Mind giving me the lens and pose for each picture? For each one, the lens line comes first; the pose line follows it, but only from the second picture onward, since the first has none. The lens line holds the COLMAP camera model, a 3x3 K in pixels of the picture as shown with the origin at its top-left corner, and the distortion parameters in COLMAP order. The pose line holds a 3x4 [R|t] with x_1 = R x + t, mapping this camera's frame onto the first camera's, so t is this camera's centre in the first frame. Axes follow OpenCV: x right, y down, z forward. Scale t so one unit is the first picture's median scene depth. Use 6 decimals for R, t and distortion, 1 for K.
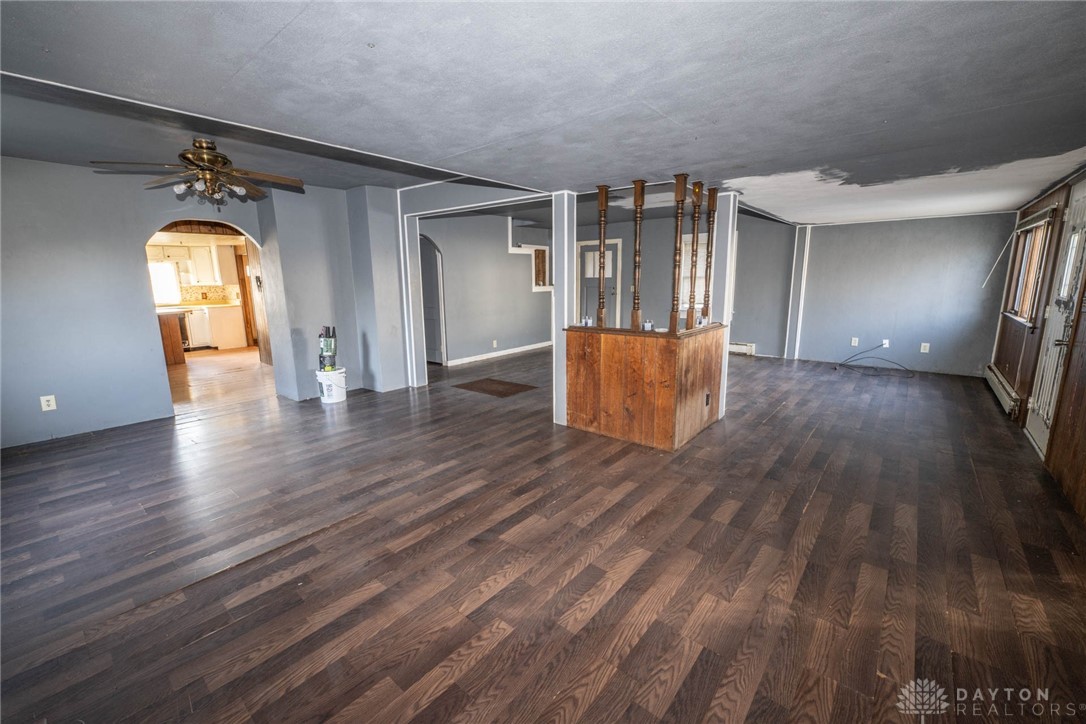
lens RADIAL K [[437.1, 0, 543.0], [0, 437.1, 362.0], [0, 0, 1]] dist [-0.001211, -0.000137]
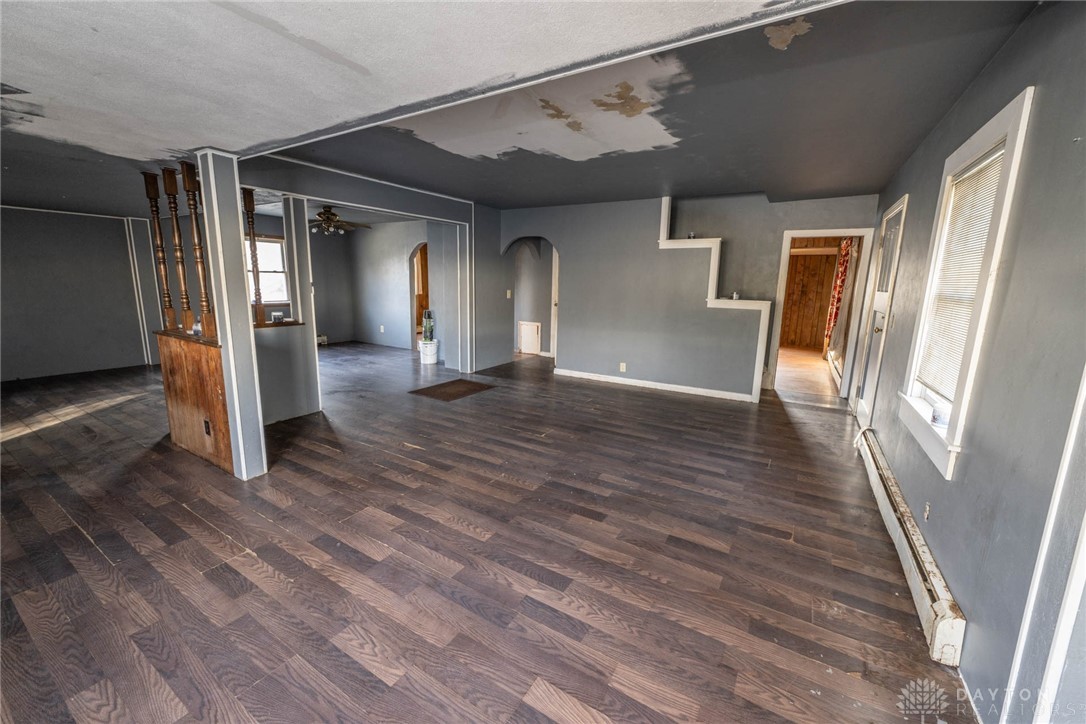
lens RADIAL K [[437.1, 0, 543.0], [0, 437.1, 362.0], [0, 0, 1]] dist [-0.001211, -0.000137]
pose [[0.137542, 0.196138, -0.970882, 2.345441], [-0.210627, 0.963571, 0.164823, -0.560702], [0.967842, 0.181824, 0.173843, 2.773082]]
